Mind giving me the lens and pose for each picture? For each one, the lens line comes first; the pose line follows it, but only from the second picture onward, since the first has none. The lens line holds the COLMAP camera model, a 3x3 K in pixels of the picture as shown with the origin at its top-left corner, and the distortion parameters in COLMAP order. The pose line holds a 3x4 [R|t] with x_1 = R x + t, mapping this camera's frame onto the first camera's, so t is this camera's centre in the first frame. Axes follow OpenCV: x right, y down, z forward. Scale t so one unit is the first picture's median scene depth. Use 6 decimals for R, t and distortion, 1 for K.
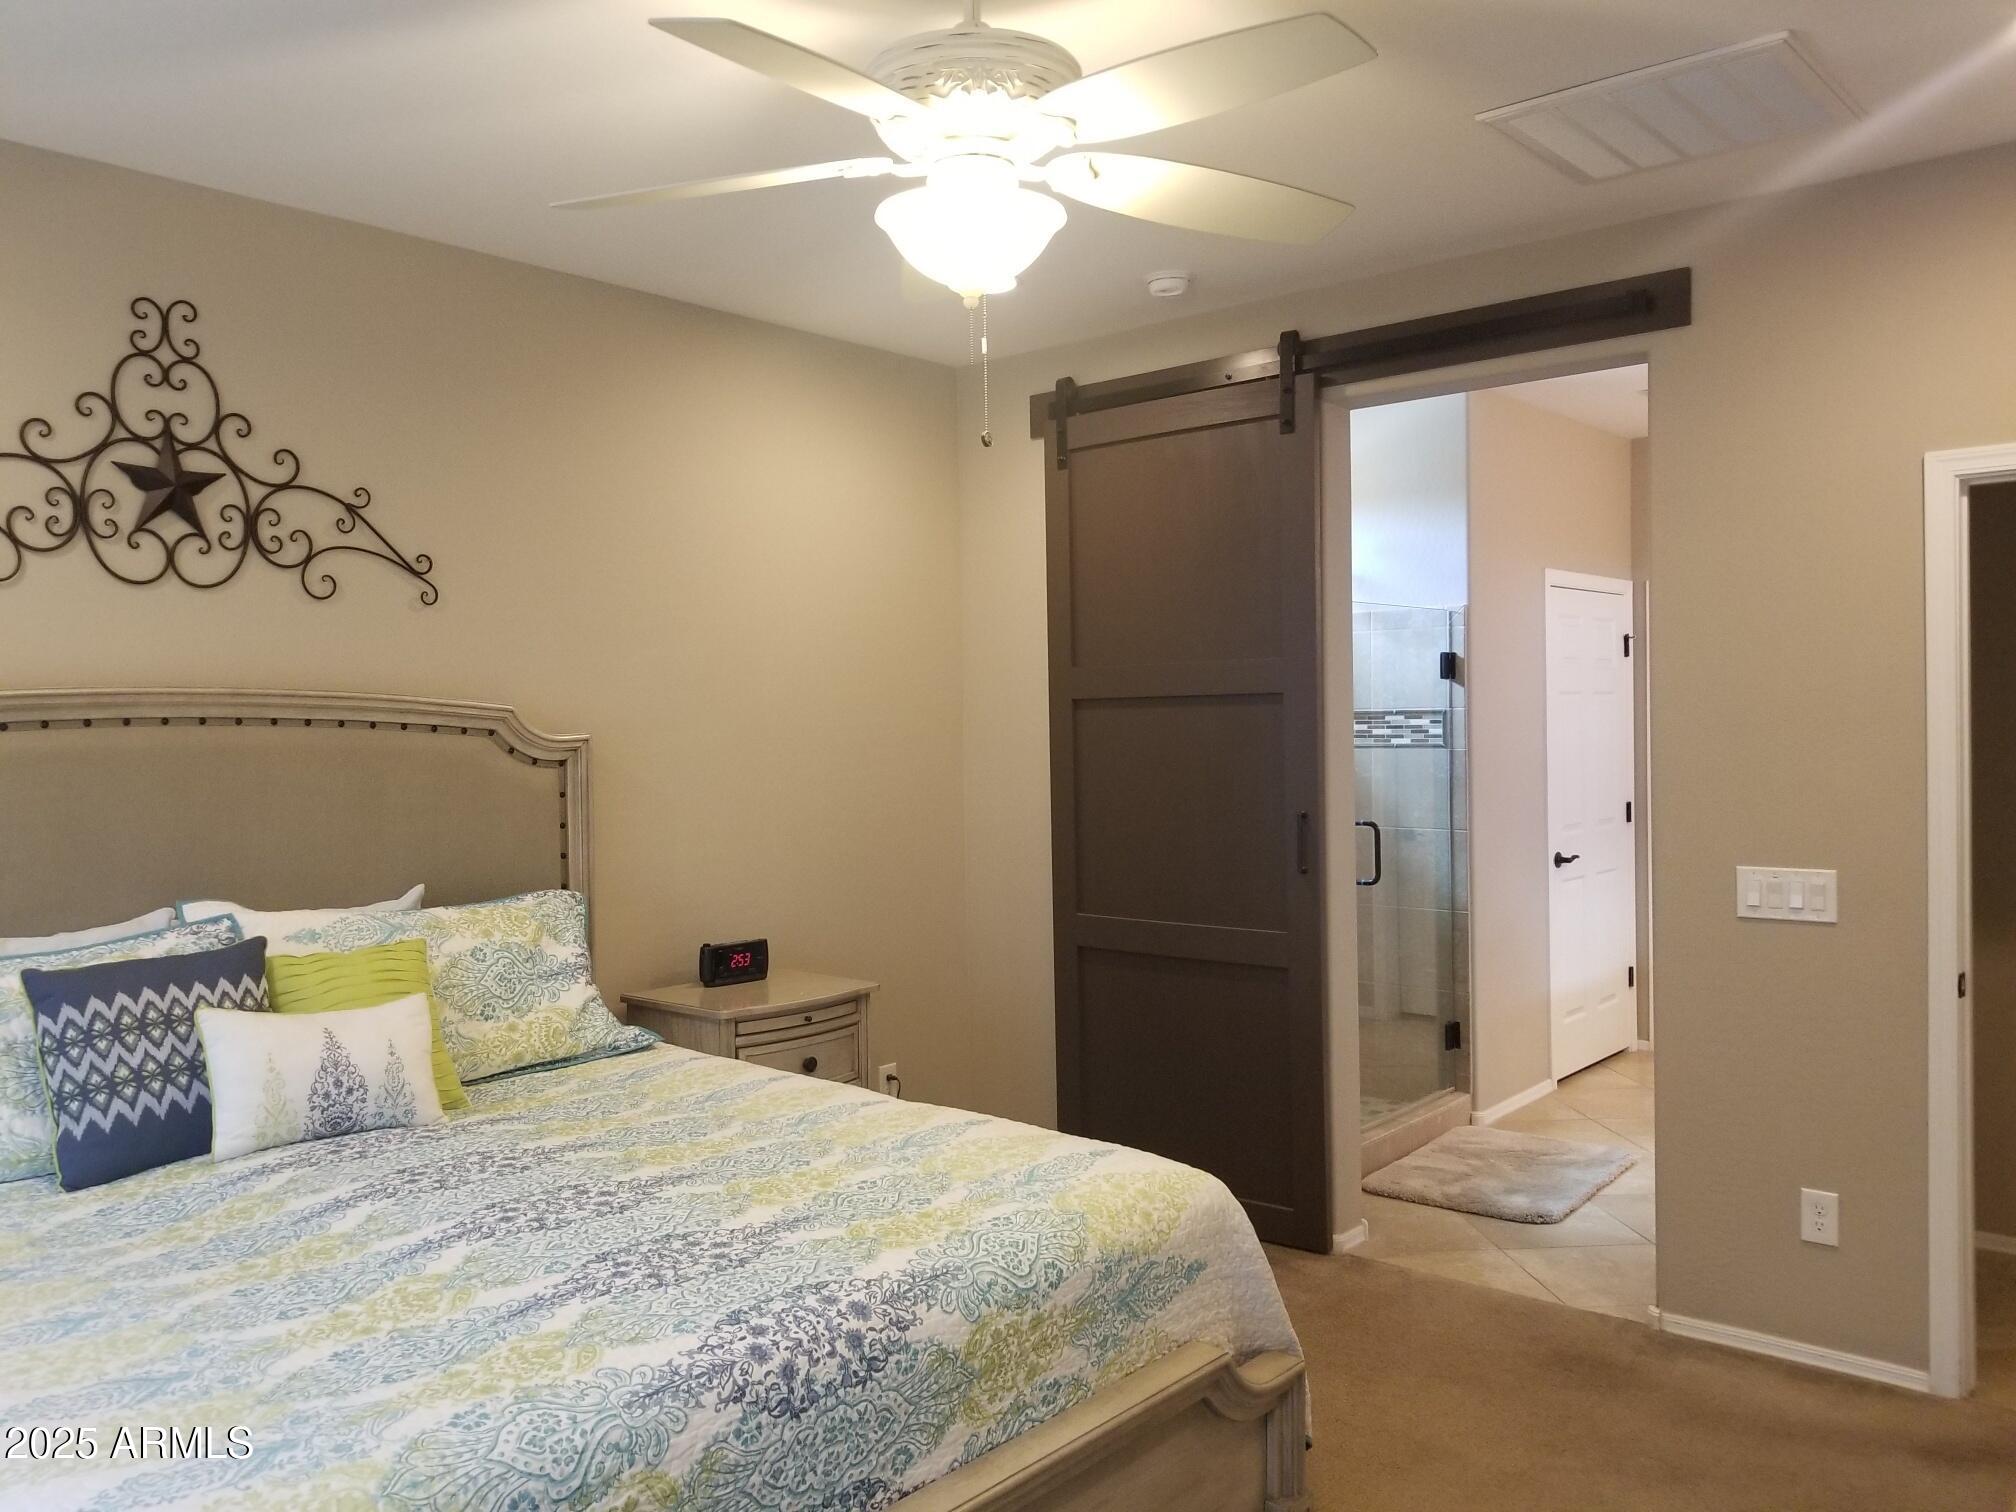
lens RADIAL K [[1435.3, 0, 1008.0], [0, 1435.3, 756.0], [0, 0, 1]] dist [-0.004399, -0.001618]
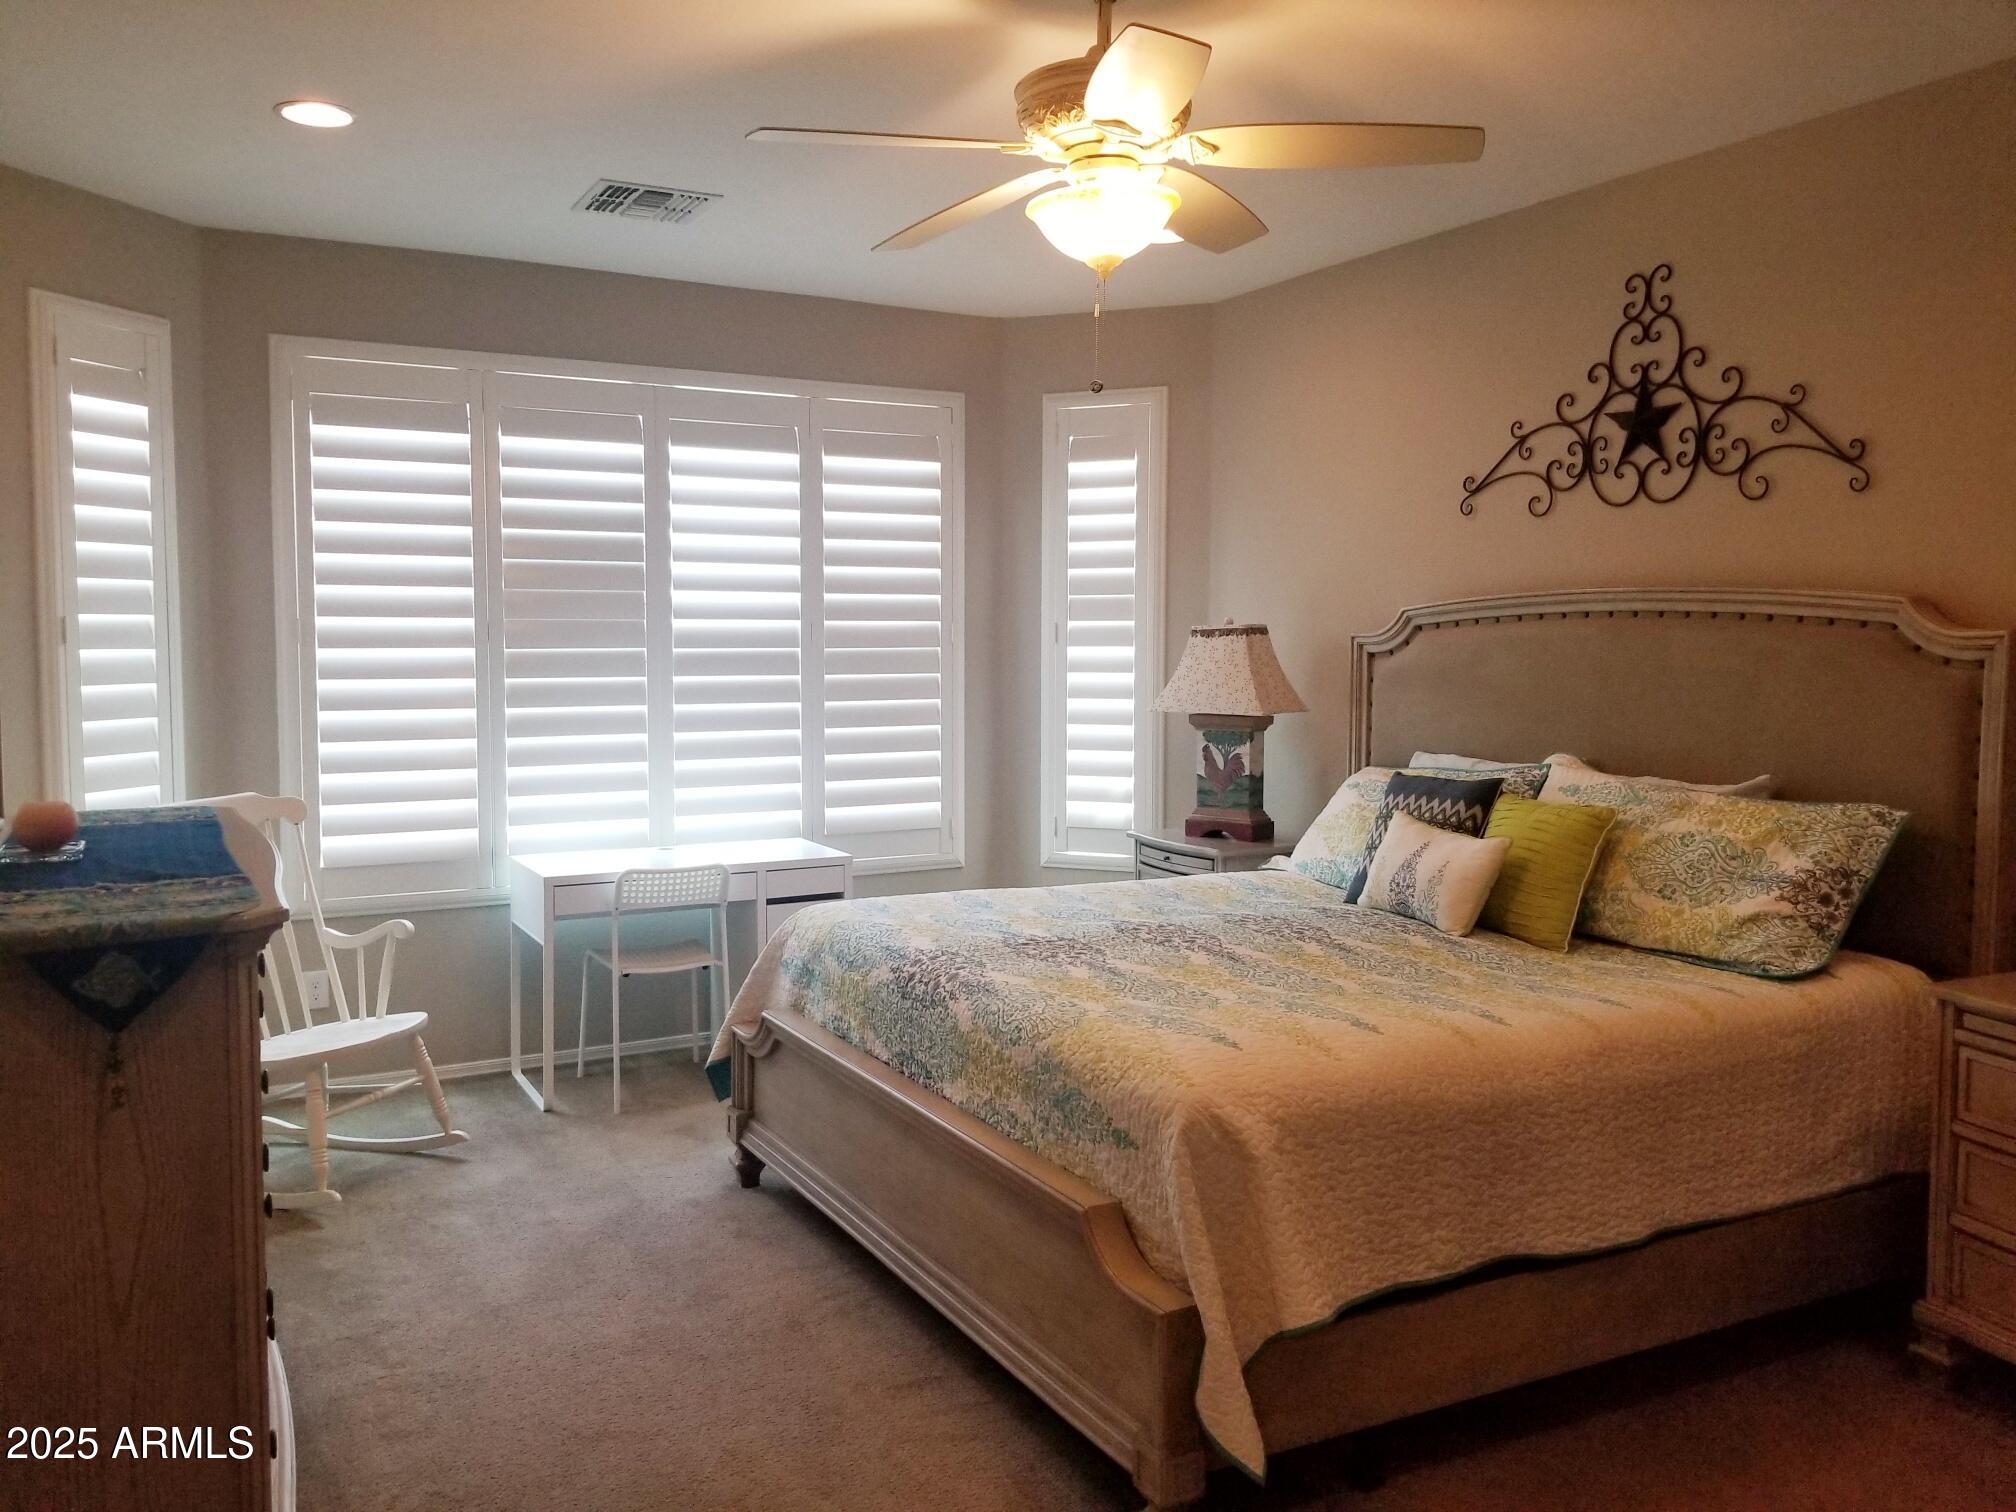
lens RADIAL K [[1620.9, 0, 1008.0], [0, 1620.9, 756.0], [0, 0, 1]] dist [-0.053346, 0.003212]
pose [[-0.328549, 0.084341, -0.940714, 0.909462], [-0.016935, 0.995319, 0.095151, -0.024796], [0.944335, 0.047193, -0.325582, 0.939250]]
